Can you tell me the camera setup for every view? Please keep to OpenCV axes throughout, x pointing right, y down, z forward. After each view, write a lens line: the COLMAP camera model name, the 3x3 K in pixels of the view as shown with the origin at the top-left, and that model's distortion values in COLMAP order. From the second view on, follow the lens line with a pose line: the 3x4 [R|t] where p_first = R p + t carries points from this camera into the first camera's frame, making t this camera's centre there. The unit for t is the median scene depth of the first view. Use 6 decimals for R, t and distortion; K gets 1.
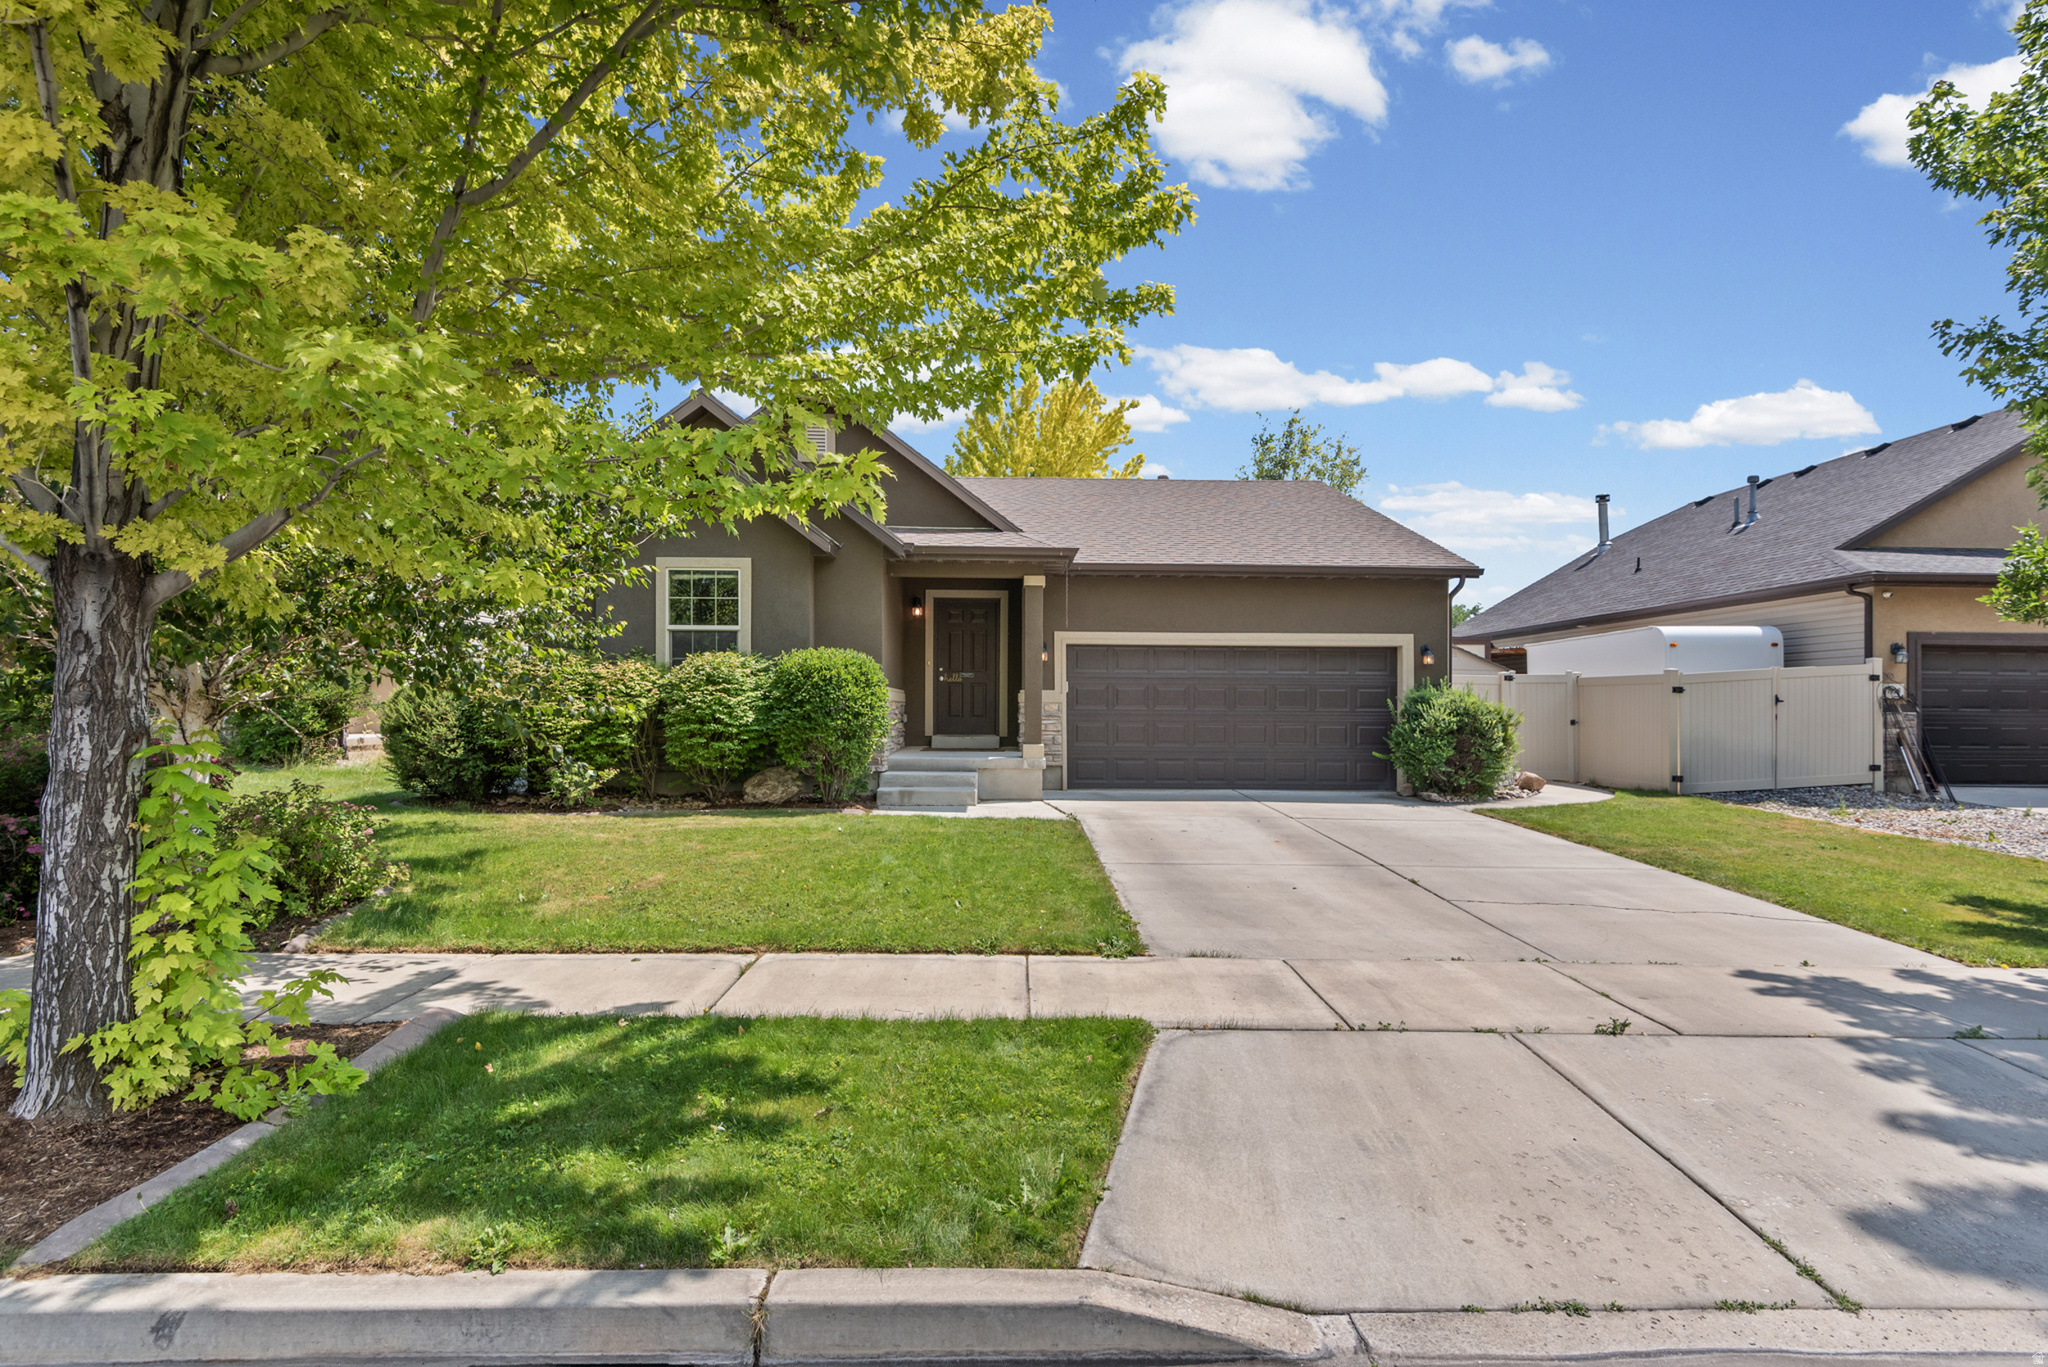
lens RADIAL K [[936.8, 0, 1028.9], [0, 936.8, 696.6], [0, 0, 1]] dist [0.020765, -0.000901]
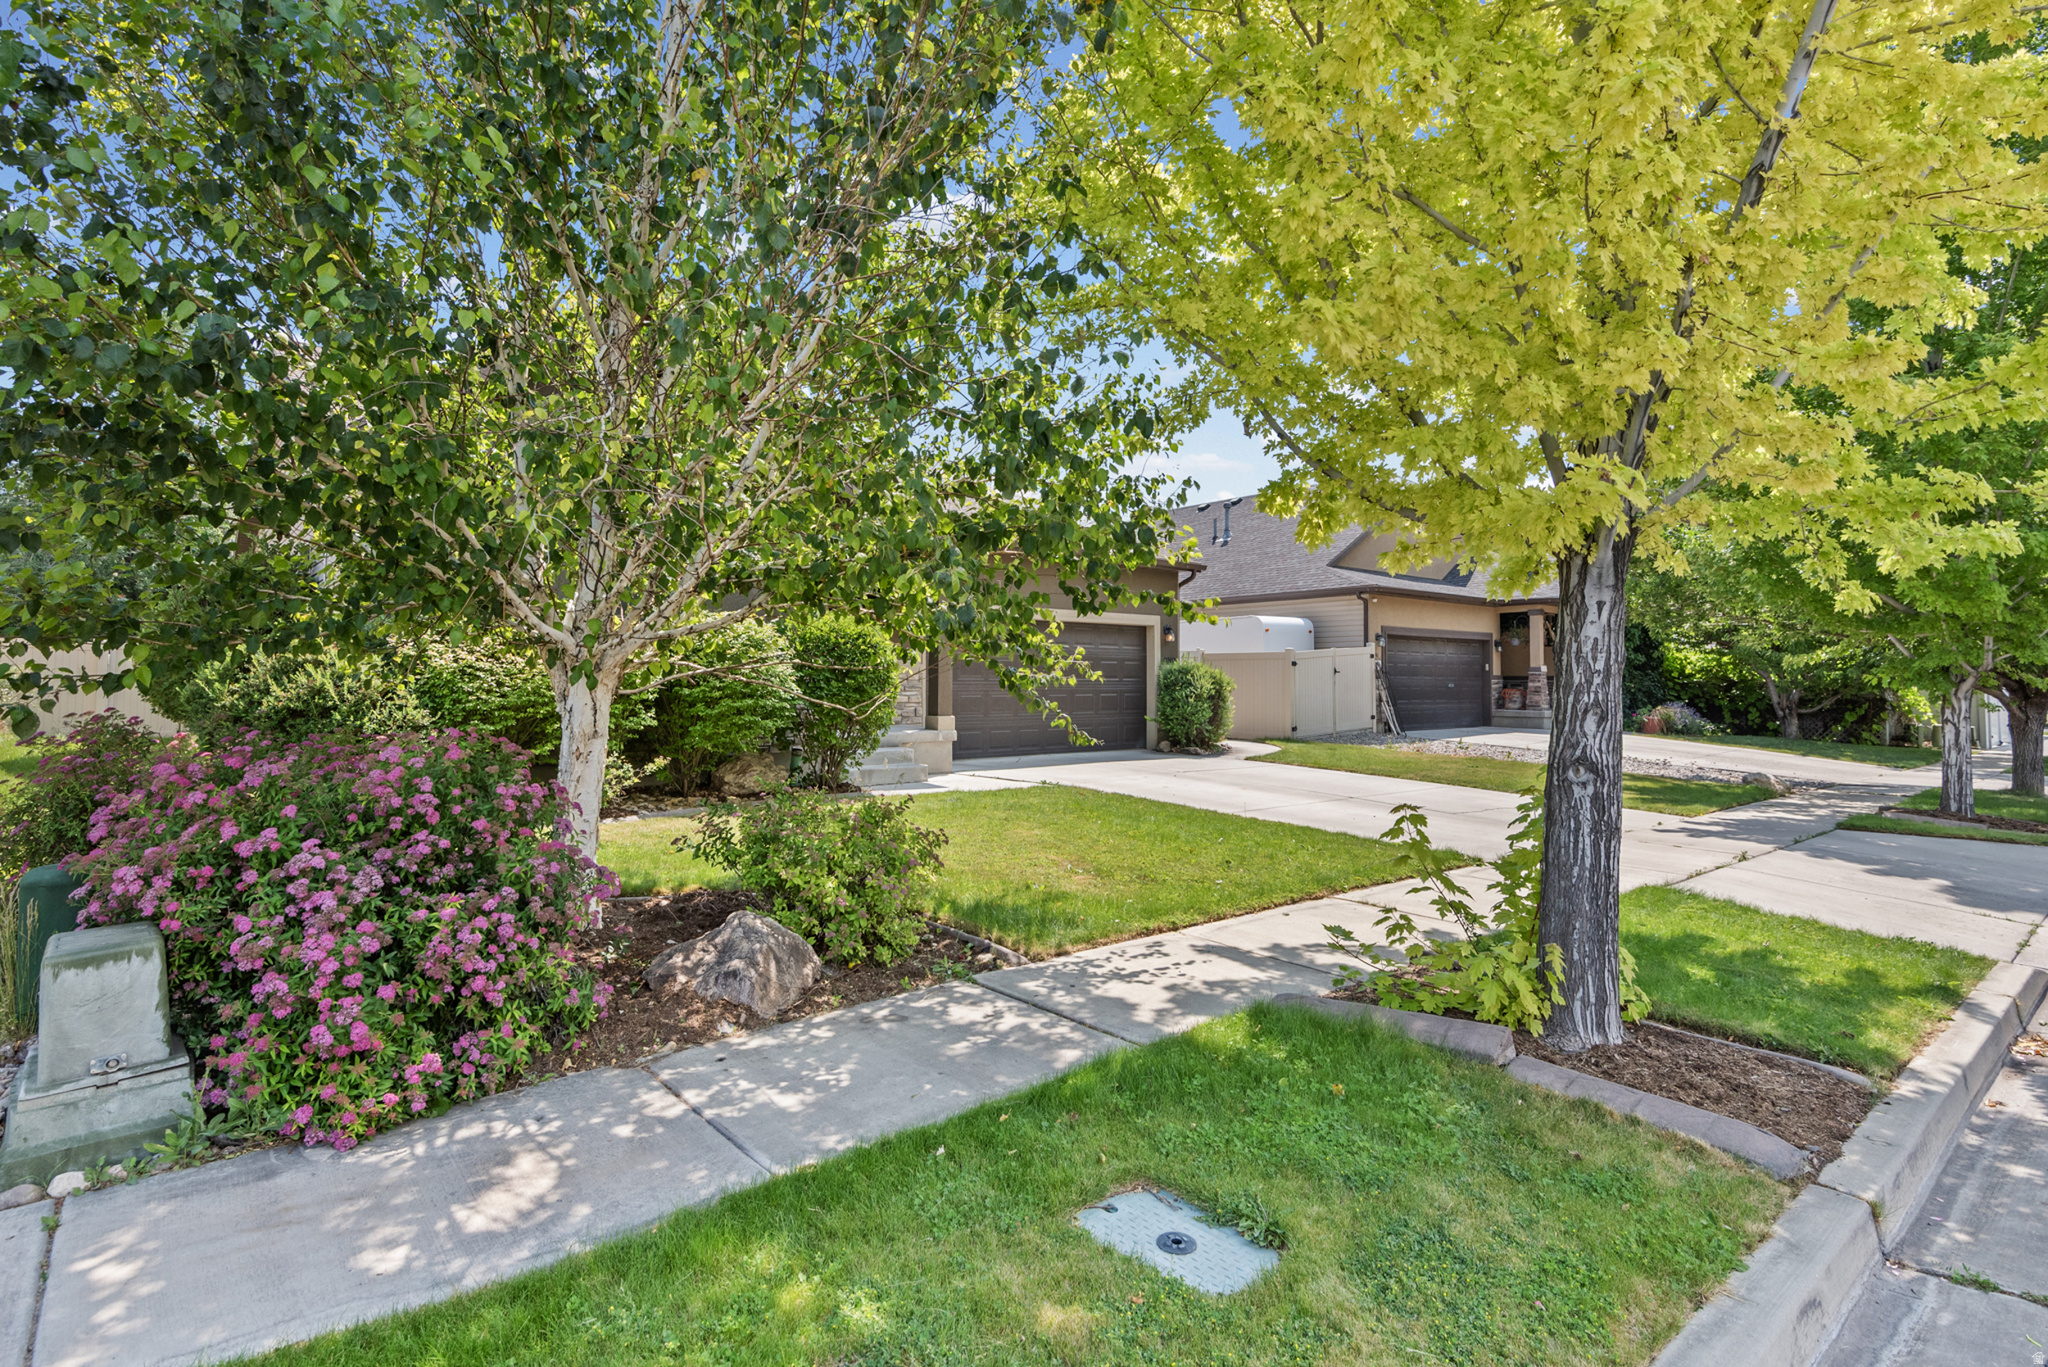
lens RADIAL K [[998.1, 0, 1013.4], [0, 998.1, 678.2], [0, 0, 1]] dist [-0.000159, -0.000309]
pose [[0.788154, -0.003314, 0.615469, -0.515103], [-0.002318, 0.999962, 0.008353, 0.002703], [-0.615474, -0.008010, 0.788117, 0.117159]]
